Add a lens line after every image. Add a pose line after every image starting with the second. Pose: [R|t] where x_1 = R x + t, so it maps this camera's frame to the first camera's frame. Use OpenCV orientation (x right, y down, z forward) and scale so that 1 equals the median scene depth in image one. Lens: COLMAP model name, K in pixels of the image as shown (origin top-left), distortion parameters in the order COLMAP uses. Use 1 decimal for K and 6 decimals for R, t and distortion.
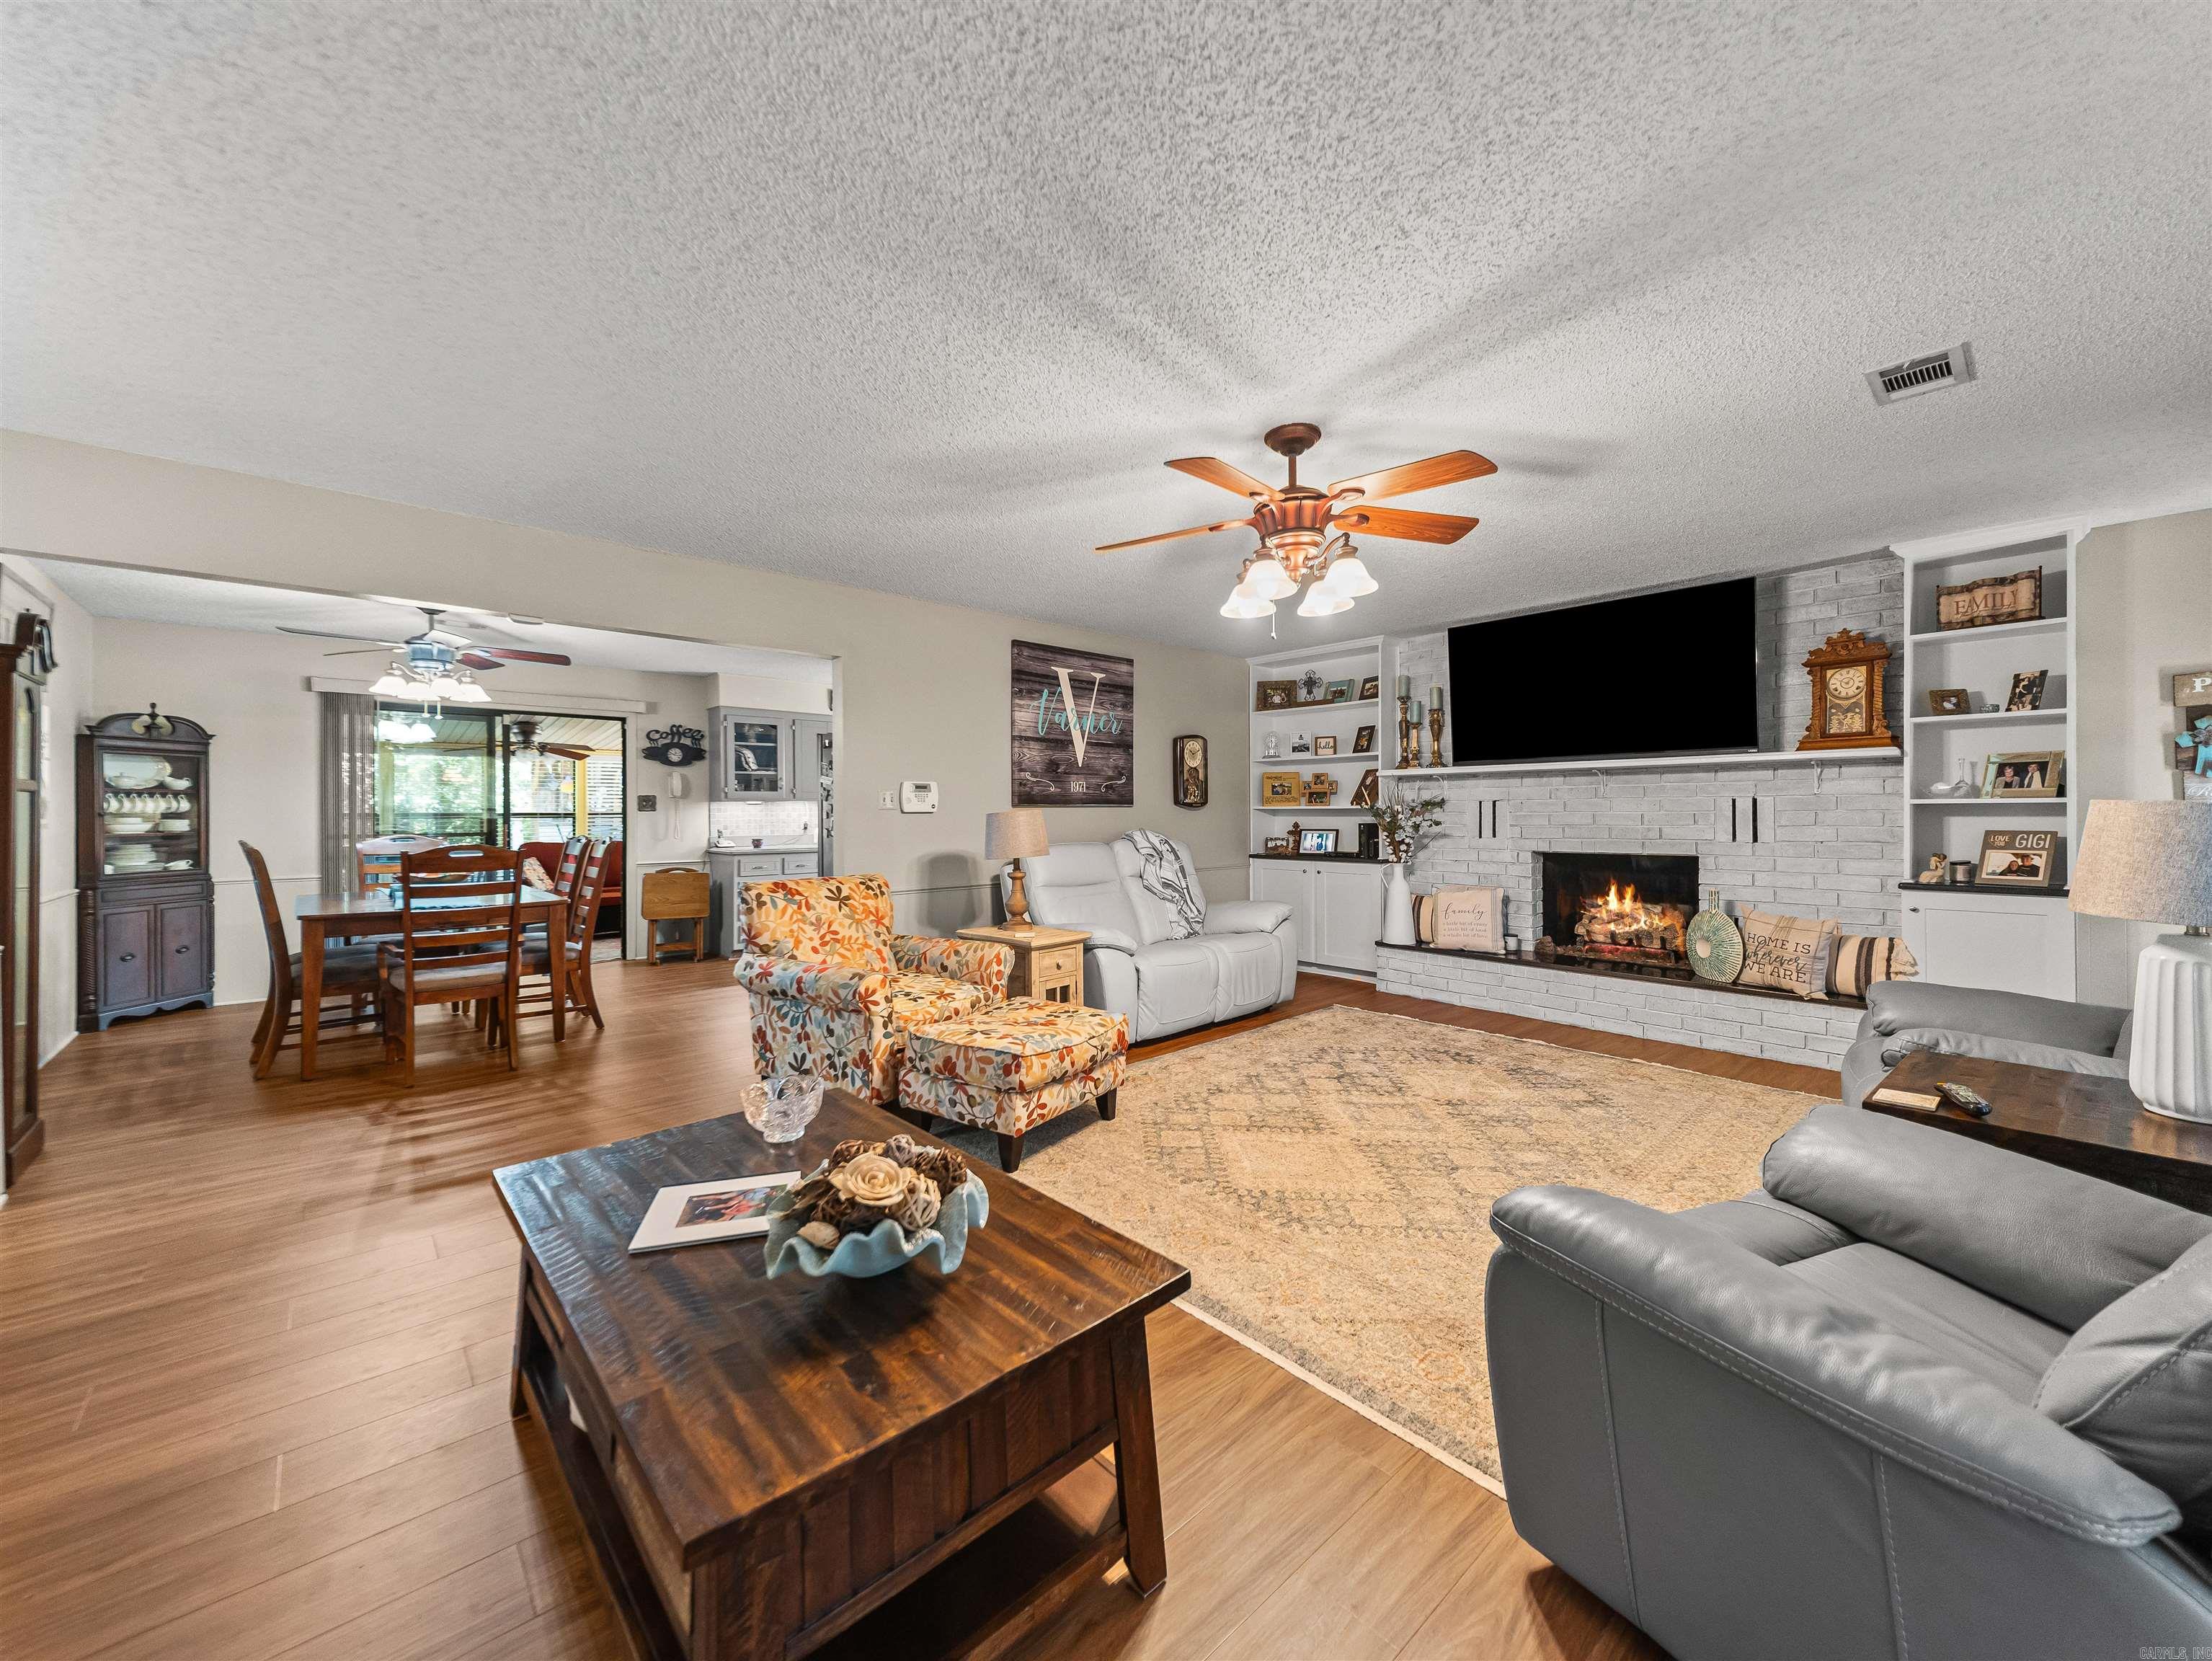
lens RADIAL K [[861.1, 0, 1105.9], [0, 861.1, 816.1], [0, 0, 1]] dist [0.034260, -0.012905]
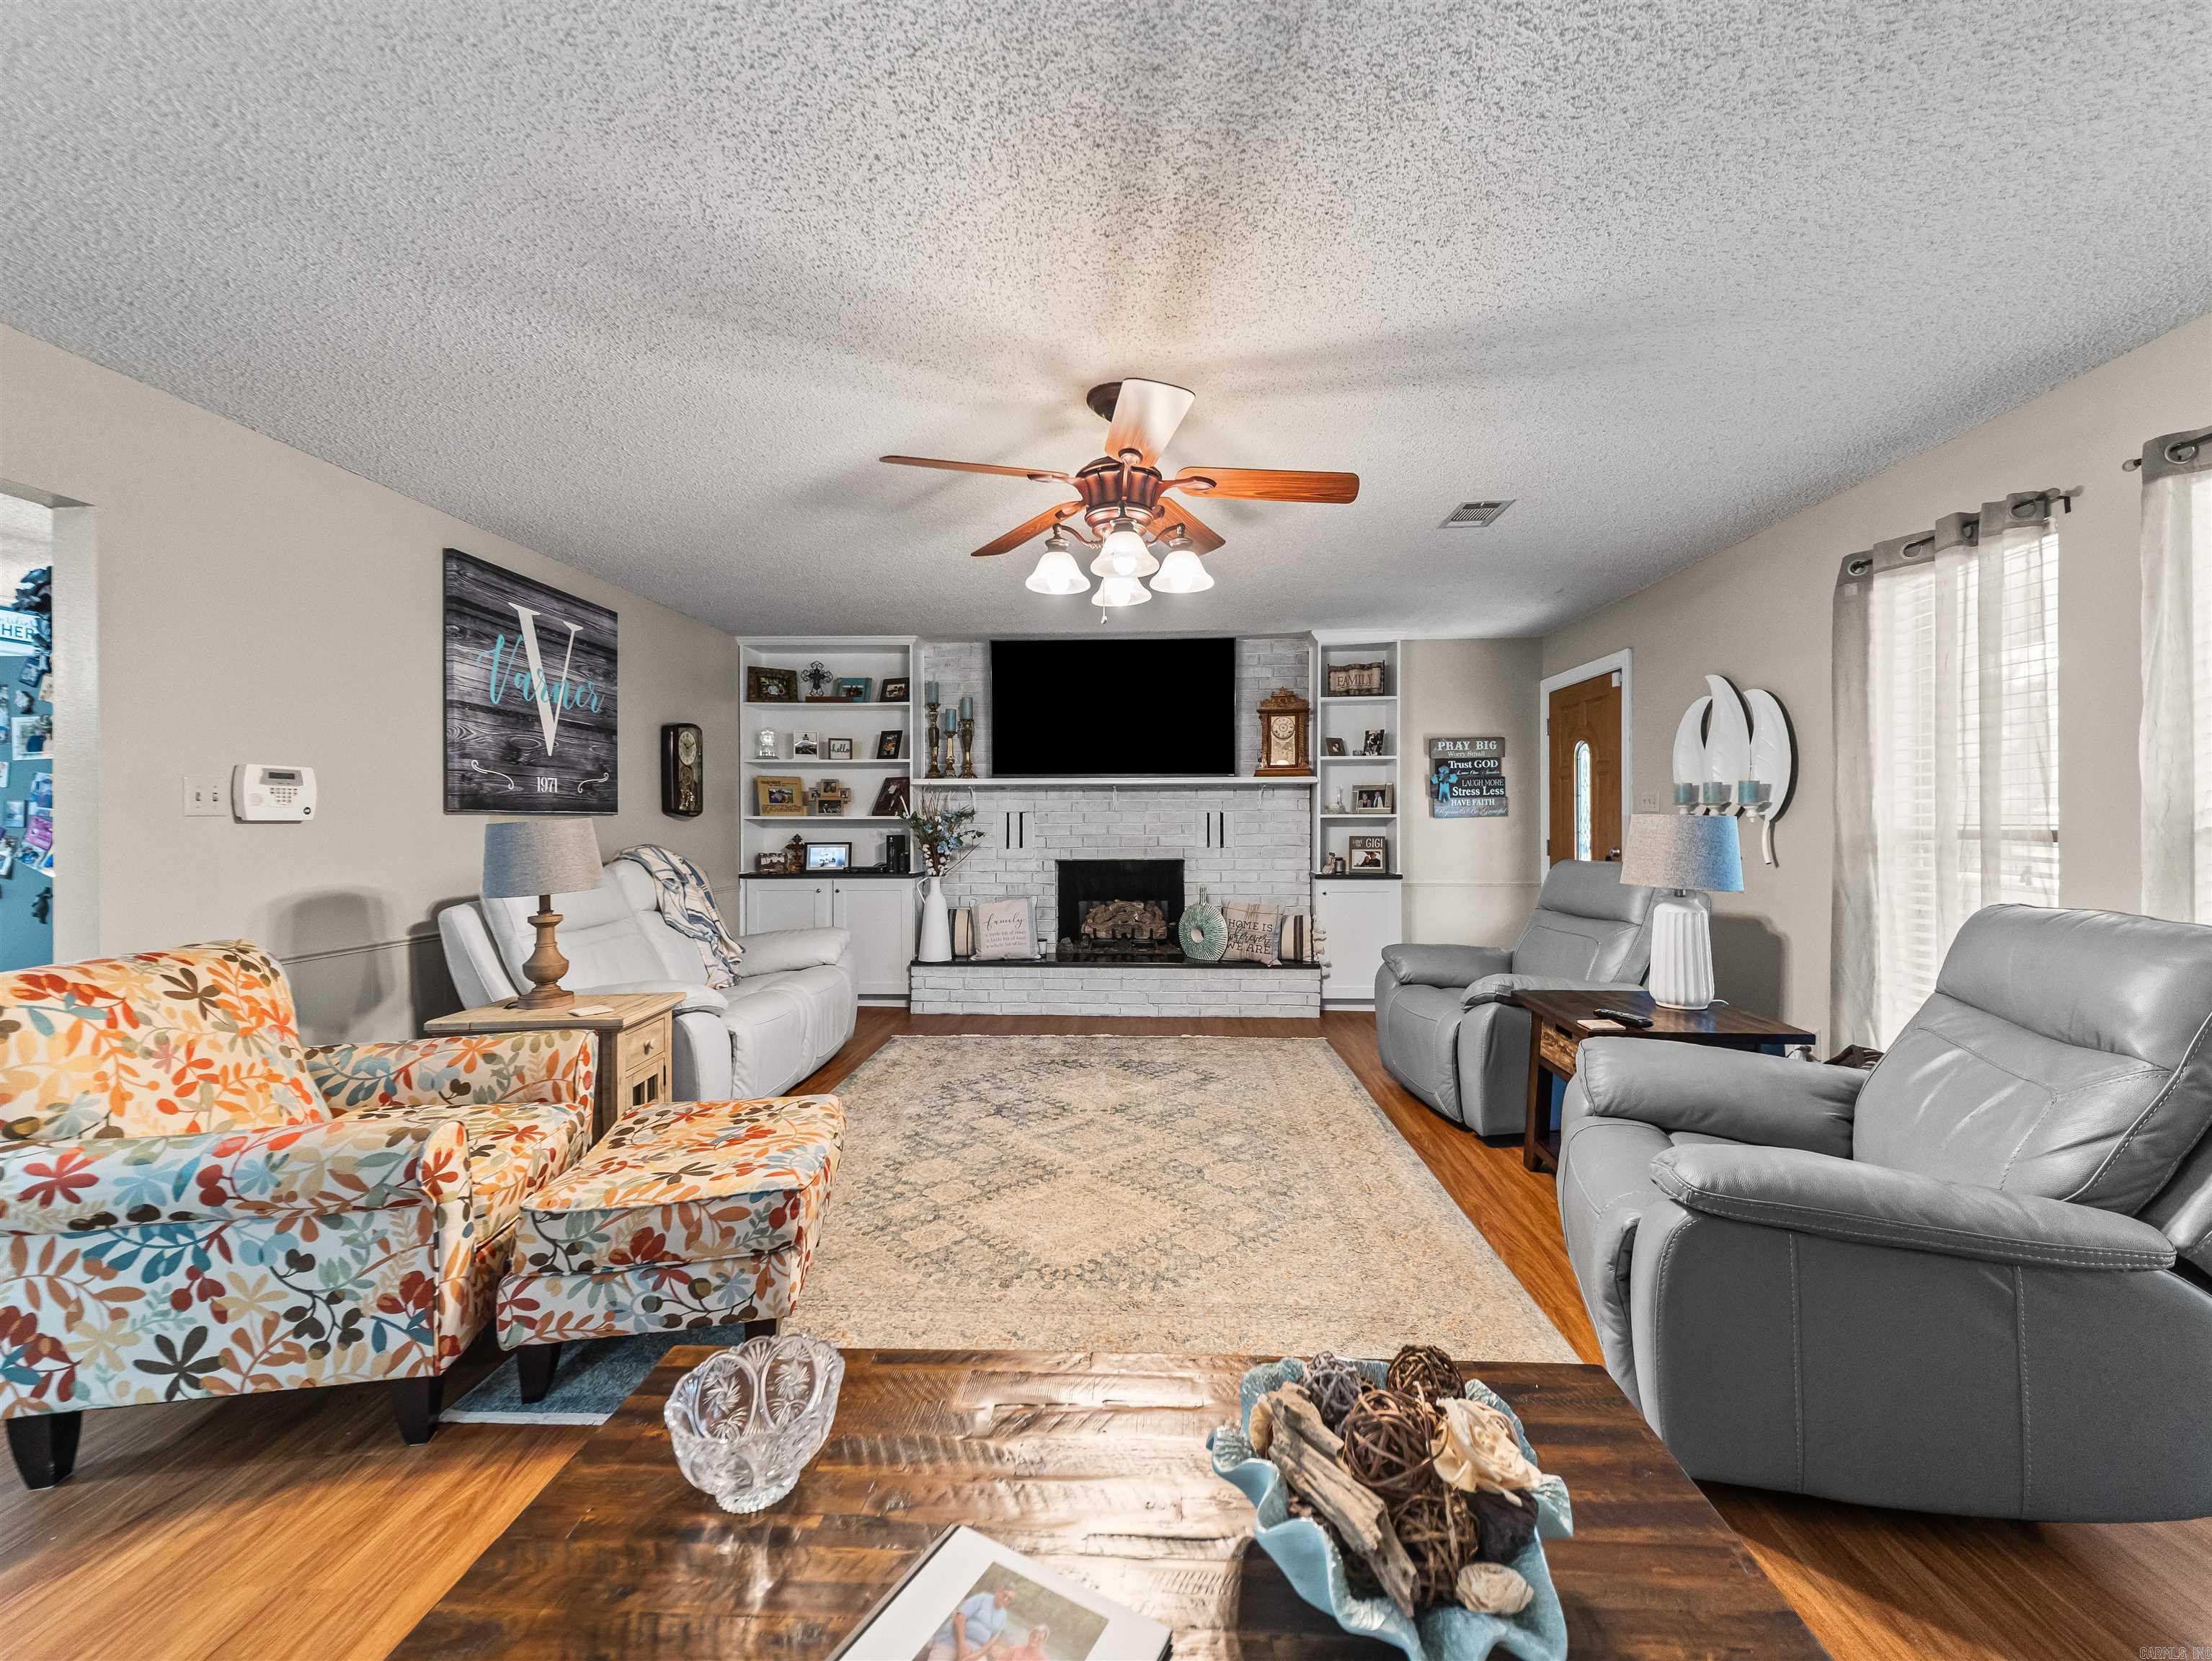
lens RADIAL K [[866.2, 0, 1132.0], [0, 866.2, 827.8], [0, 0, 1]] dist [0.018461, -0.005734]
pose [[0.698600, -0.001362, 0.715512, -0.210672], [0.001957, 0.999998, -0.000007, 0.001045], [-0.715510, 0.001405, 0.698601, 0.188451]]
